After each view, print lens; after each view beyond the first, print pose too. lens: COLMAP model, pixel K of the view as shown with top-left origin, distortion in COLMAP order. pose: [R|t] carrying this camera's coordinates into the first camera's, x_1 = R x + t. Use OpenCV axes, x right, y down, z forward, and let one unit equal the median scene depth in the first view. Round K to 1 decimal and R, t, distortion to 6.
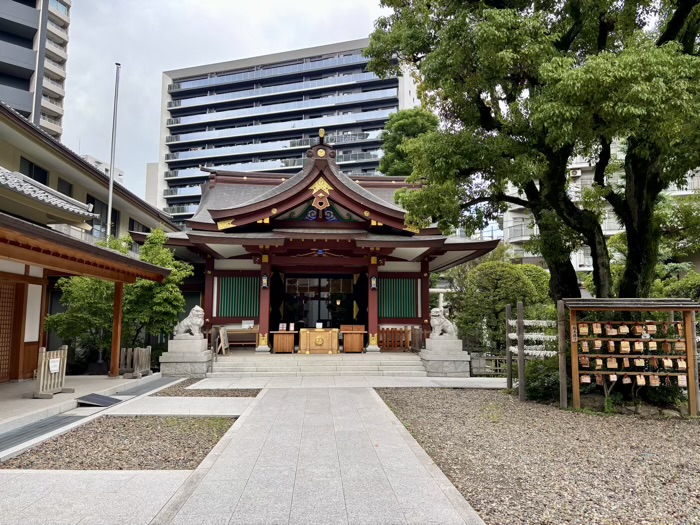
lens RADIAL K [[528.4, 0, 361.4], [0, 528.4, 263.9], [0, 0, 1]] dist [0.080172, -0.133520]
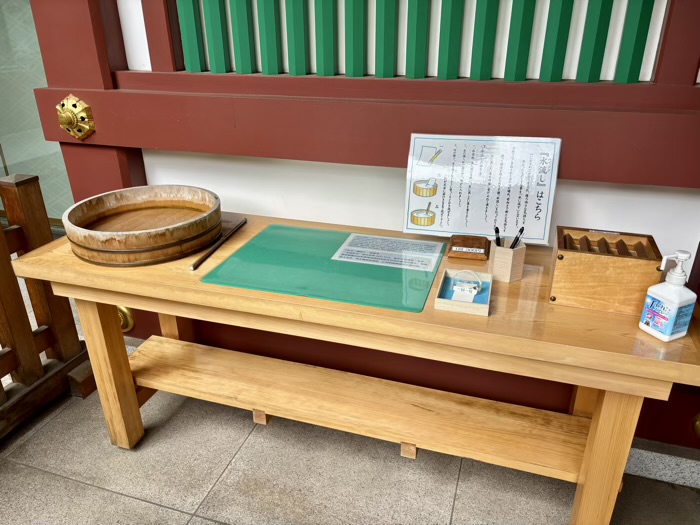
lens RADIAL K [[531.5, 0, 350.0], [0, 531.5, 262.5], [0, 0, 1]] dist [0.090075, 0.000191]
pose [[0.924626, 0.146498, -0.351574, -0.225622], [0.054539, 0.862630, 0.502886, 0.091575], [0.376951, -0.484156, 0.789621, 1.034061]]
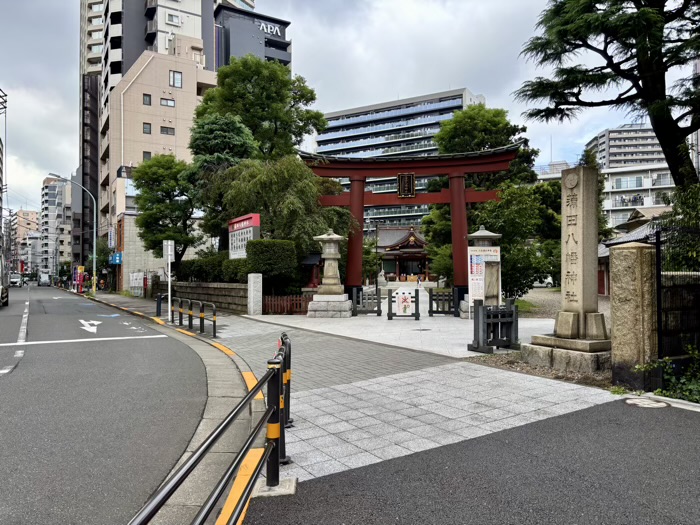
lens RADIAL K [[524.0, 0, 350.0], [0, 524.0, 262.5], [0, 0, 1]] dist [0.061627, -0.072339]
pose [[0.979350, -0.010796, -0.201883, 0.242906], [0.027813, 0.996273, 0.081645, -0.286721], [0.200249, -0.085574, 0.976001, -2.738779]]
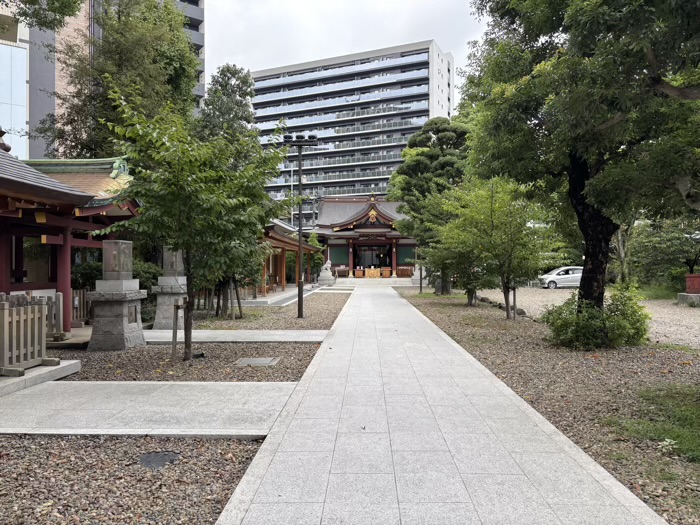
lens RADIAL K [[530.9, 0, 353.5], [0, 530.9, 262.7], [0, 0, 1]] dist [0.067613, -0.095283]
pose [[0.994186, -0.007997, -0.107376, 0.102169], [0.018814, 0.994798, 0.100114, -0.160126], [0.106017, -0.101552, 0.989165, -1.517590]]
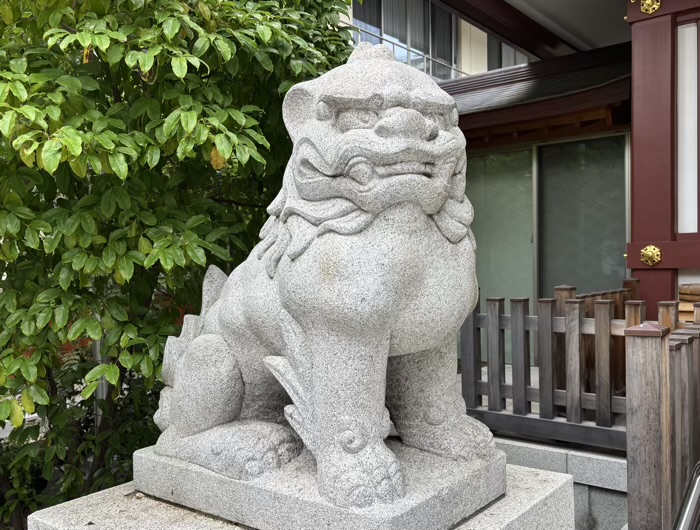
lens RADIAL K [[676.7, 0, 351.4], [0, 676.7, 278.2], [0, 0, 1]] dist [0.021490, -0.003309]
pose [[0.730607, -0.000292, -0.682798, -0.221773], [0.095093, 0.990298, 0.101328, 0.088700], [0.676144, -0.138961, 0.723547, 0.829413]]
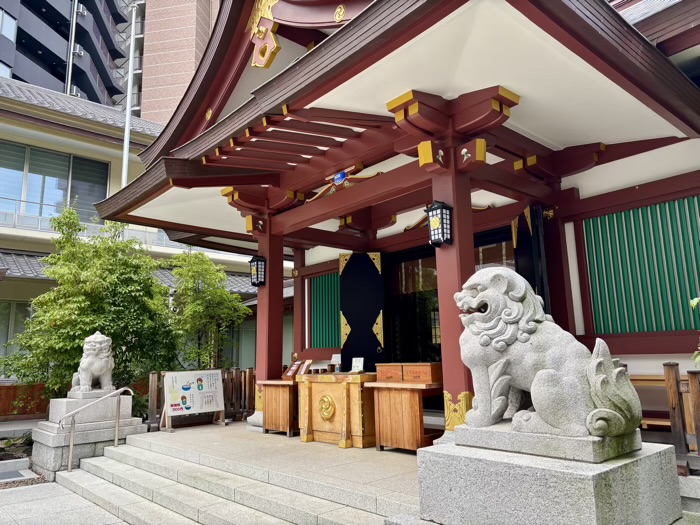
lens RADIAL K [[528.4, 0, 361.4], [0, 528.4, 263.9], [0, 0, 1]] dist [0.080172, -0.133520]
pose [[0.604784, -0.159692, -0.780214, 0.241912], [0.115122, 0.986930, -0.112765, 0.090453], [0.788025, -0.021621, 0.615264, 0.788148]]
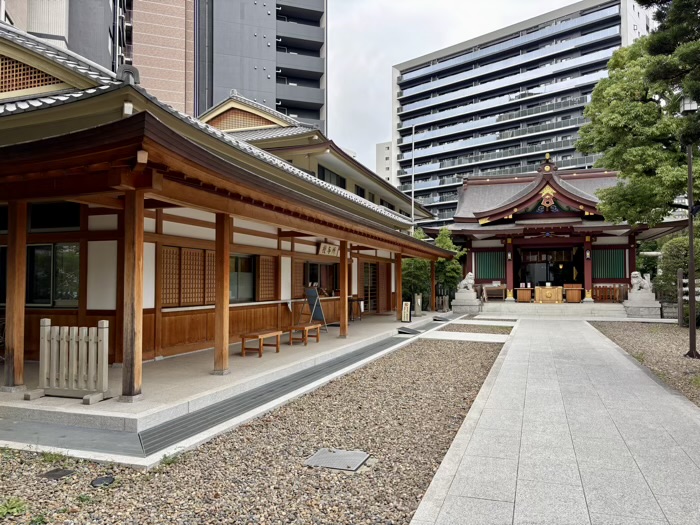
lens RADIAL K [[528.4, 0, 361.4], [0, 528.4, 263.9], [0, 0, 1]] dist [0.080172, -0.133520]
pose [[0.921183, -0.020129, -0.388609, 0.019139], [0.048277, 0.996858, 0.062803, -0.059958], [0.386124, -0.076613, 0.919260, -0.575255]]
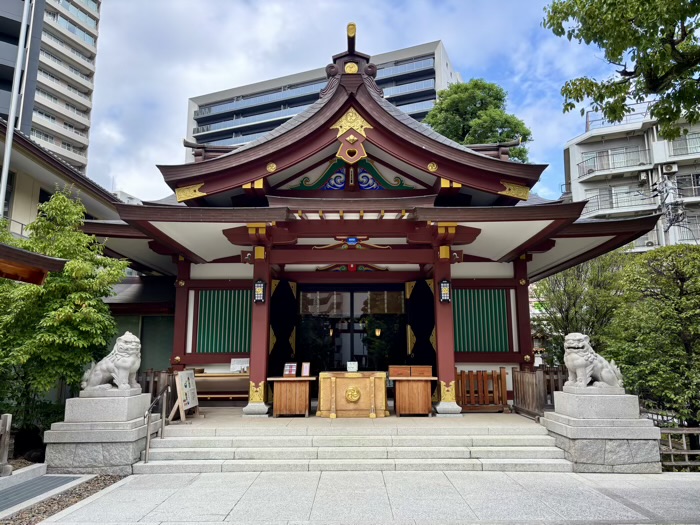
lens RADIAL K [[530.9, 0, 353.5], [0, 530.9, 262.7], [0, 0, 1]] dist [0.067613, -0.095283]
pose [[0.996784, -0.021696, -0.077141, -0.031555], [0.016464, 0.997561, -0.067836, 0.043158], [0.078424, 0.066348, 0.994710, 0.418623]]
